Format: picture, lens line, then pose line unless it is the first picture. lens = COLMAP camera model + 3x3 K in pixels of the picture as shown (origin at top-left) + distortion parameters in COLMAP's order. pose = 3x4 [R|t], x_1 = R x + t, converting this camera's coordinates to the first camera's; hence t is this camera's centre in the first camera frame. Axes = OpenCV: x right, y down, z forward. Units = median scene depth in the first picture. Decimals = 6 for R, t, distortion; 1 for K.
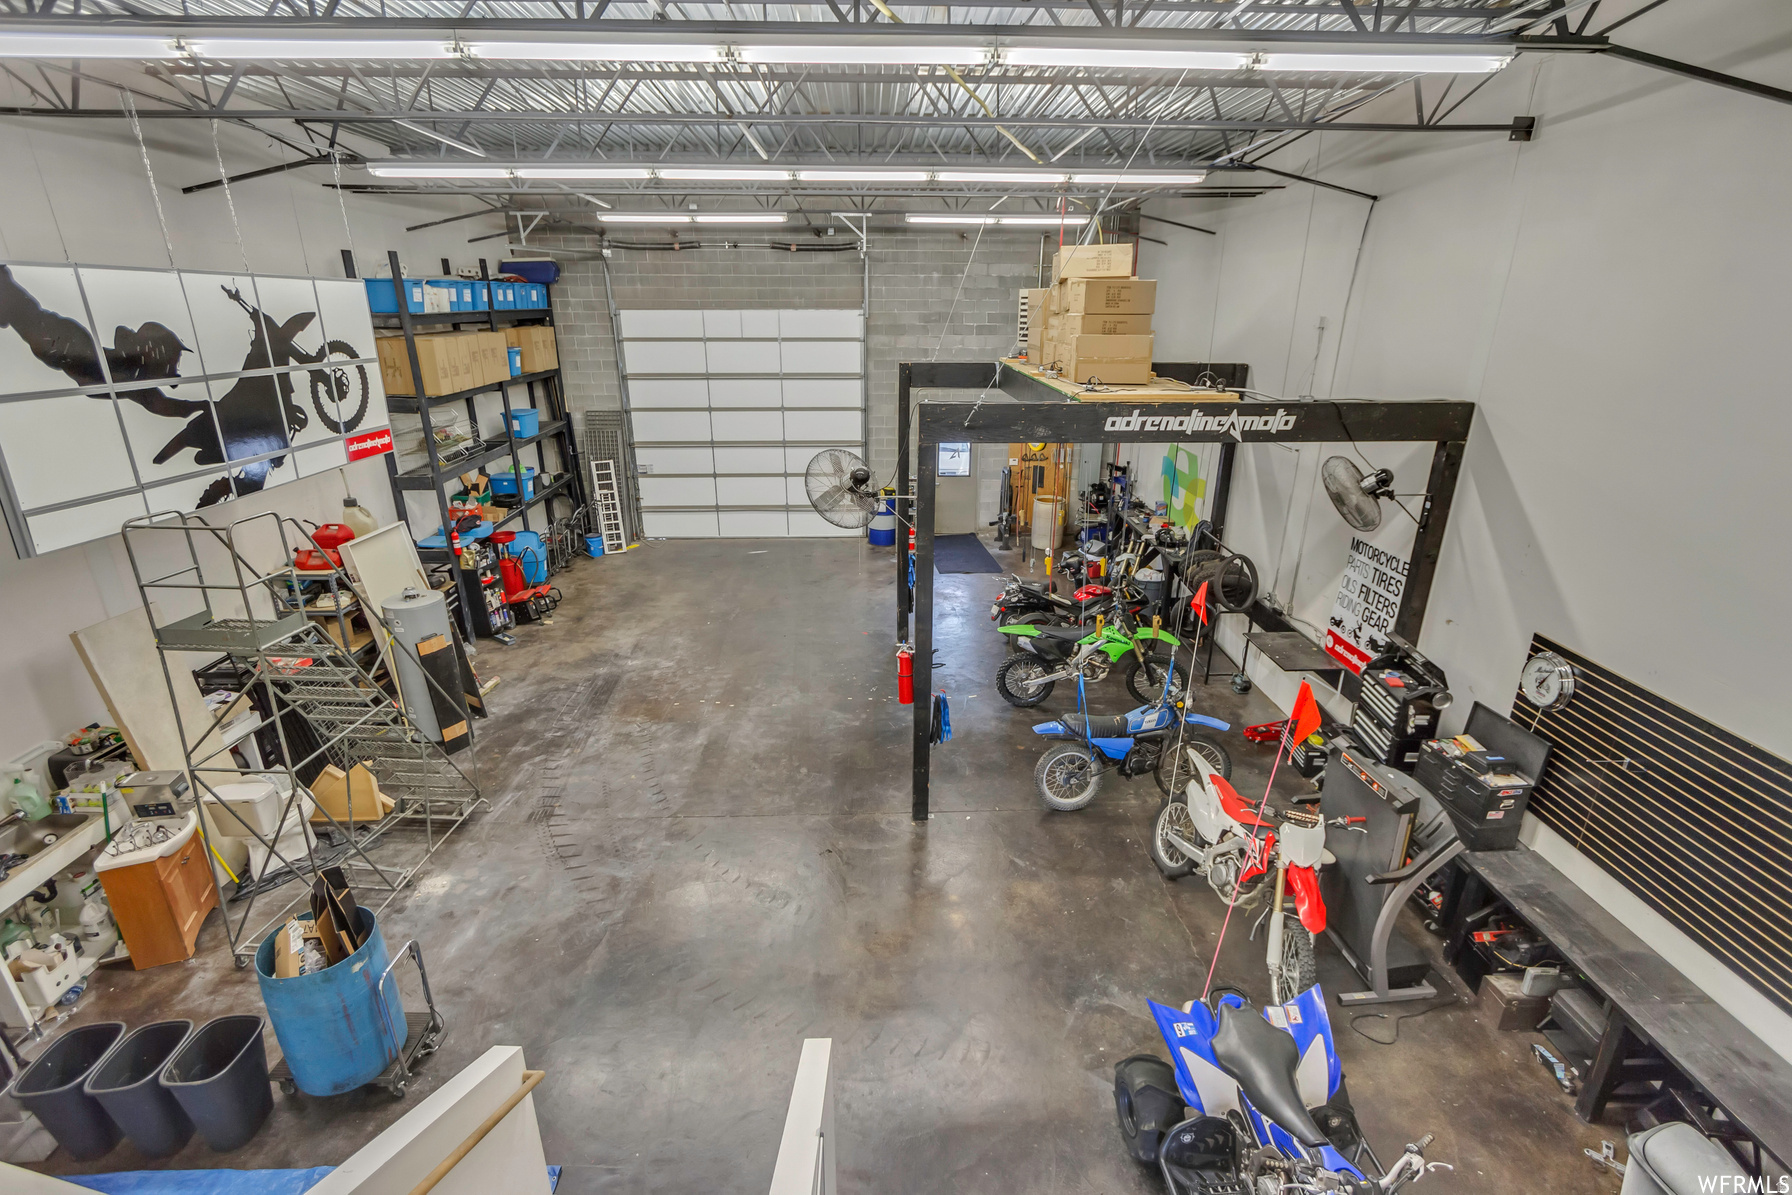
lens RADIAL K [[843.6, 0, 905.9], [0, 843.6, 600.0], [0, 0, 1]] dist [-0.003951, -0.000123]
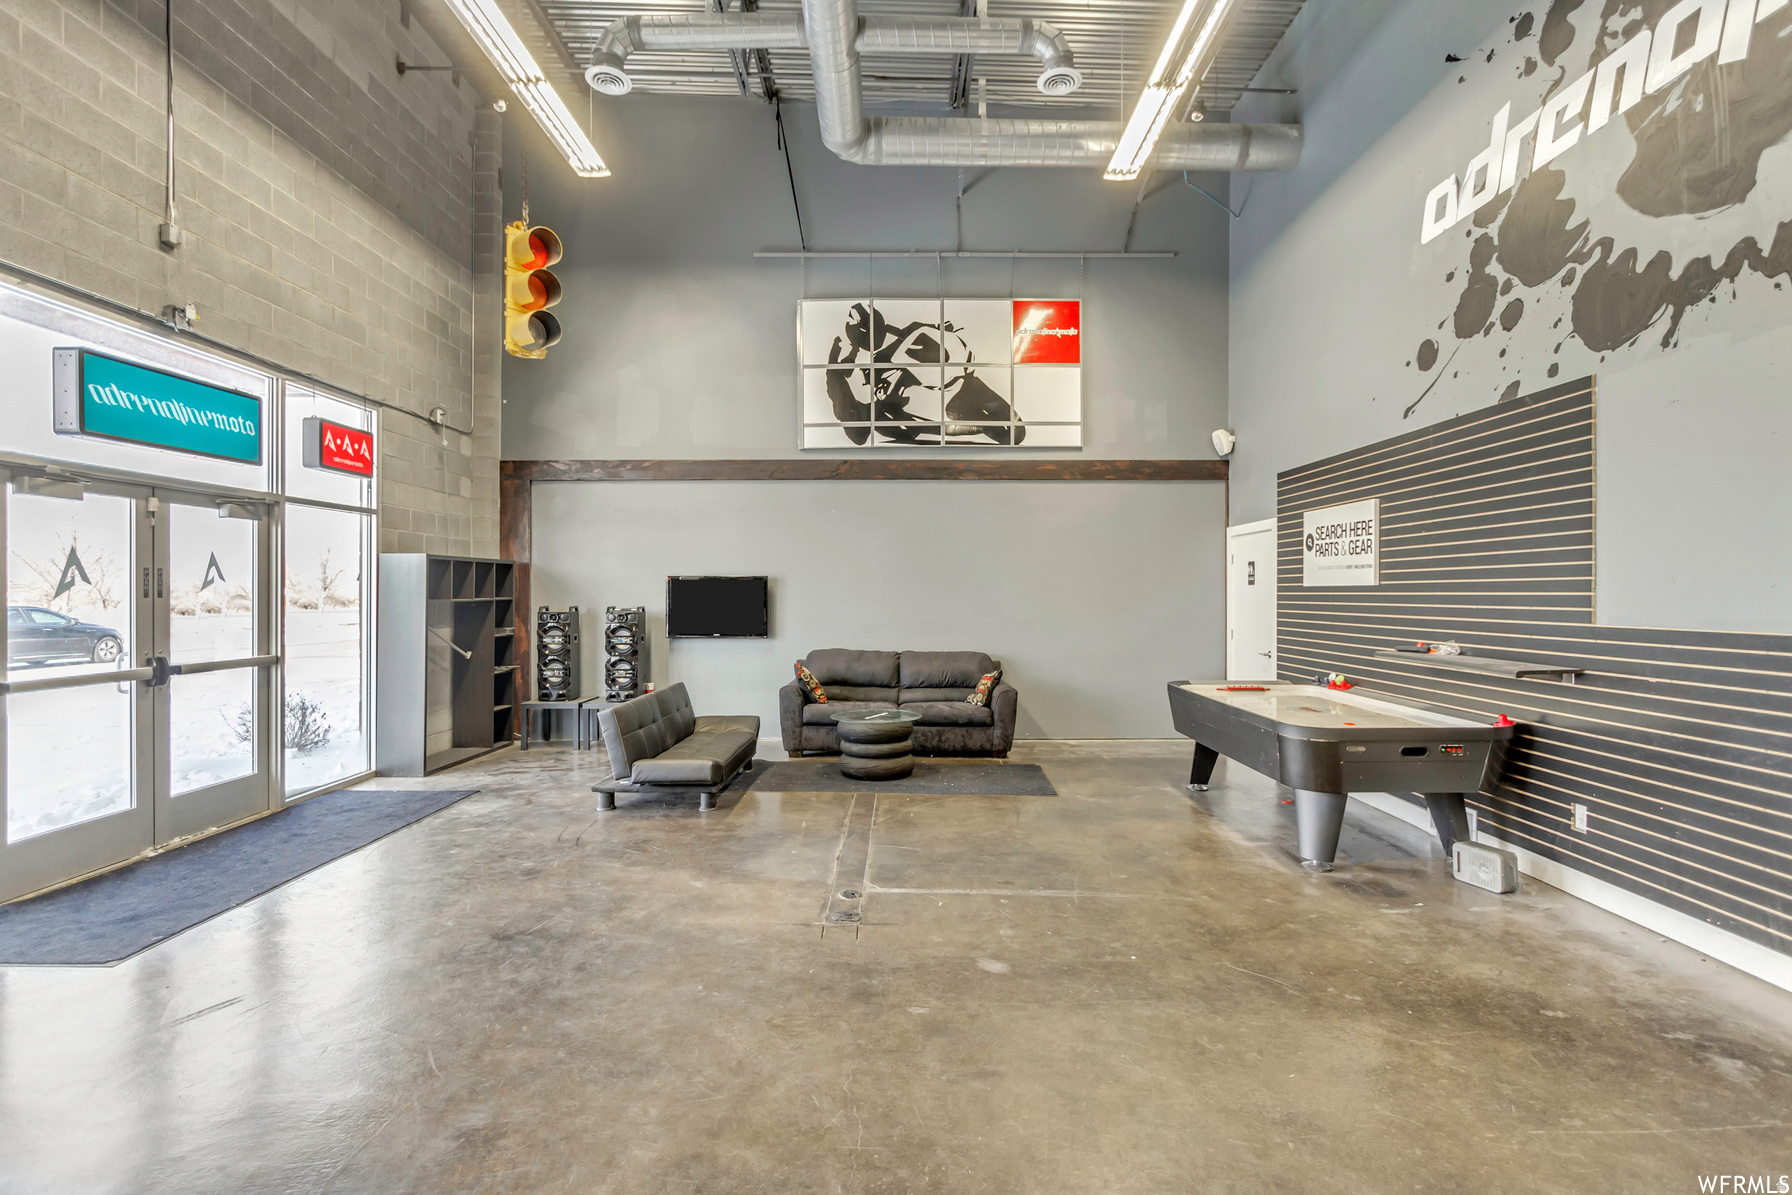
lens RADIAL K [[843.6, 0, 902.6], [0, 843.6, 593.9], [0, 0, 1]] dist [-0.003951, -0.000123]
pose [[-0.024806, -0.007201, -0.999666, 0.406677], [-0.342862, 0.939384, 0.001741, -0.030781], [0.939058, 0.342791, -0.025772, 0.707987]]
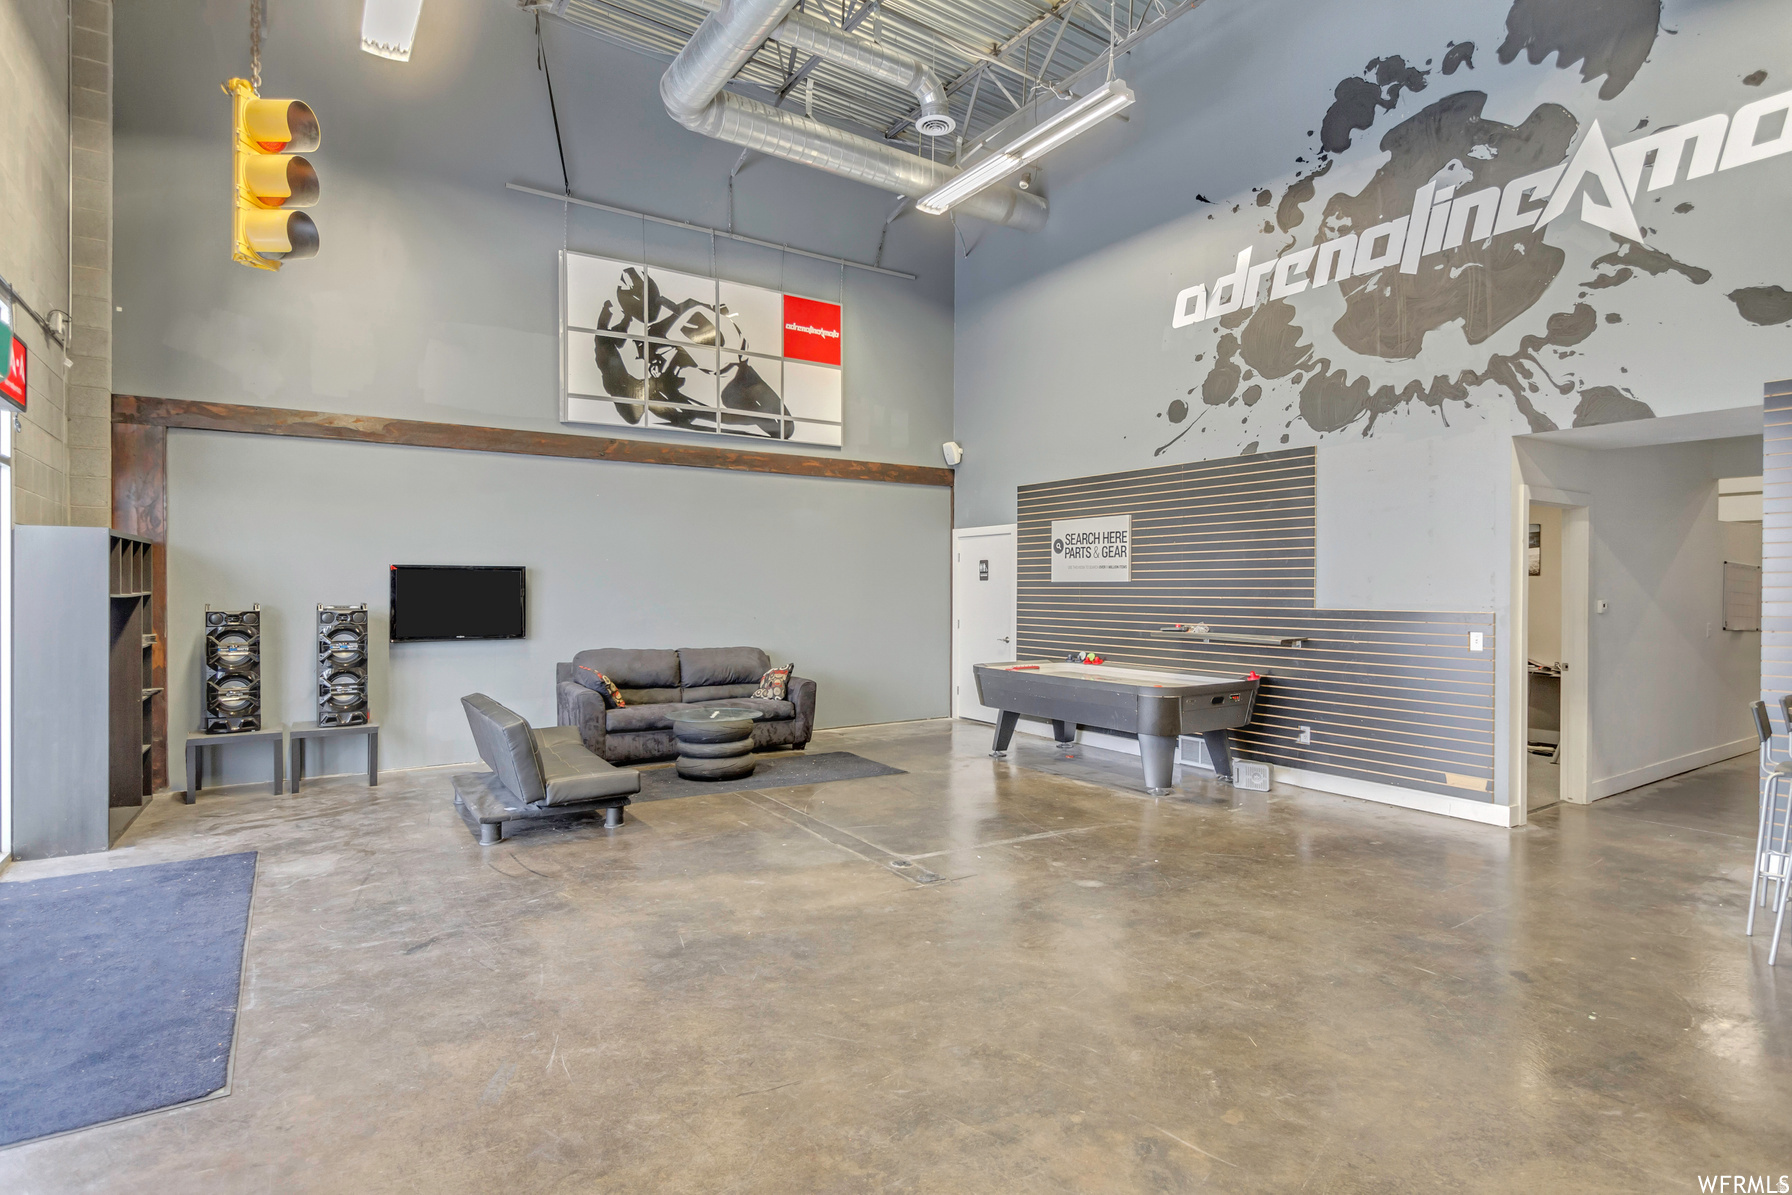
lens RADIAL K [[934.7, 0, 898.7], [0, 934.7, 597.4], [0, 0, 1]] dist [-0.001213, 0.001705]
pose [[0.535732, 0.001733, -0.844386, 0.409419], [-0.287414, 0.940660, -0.180422, 0.012204], [0.793968, 0.339346, 0.504440, 0.590778]]
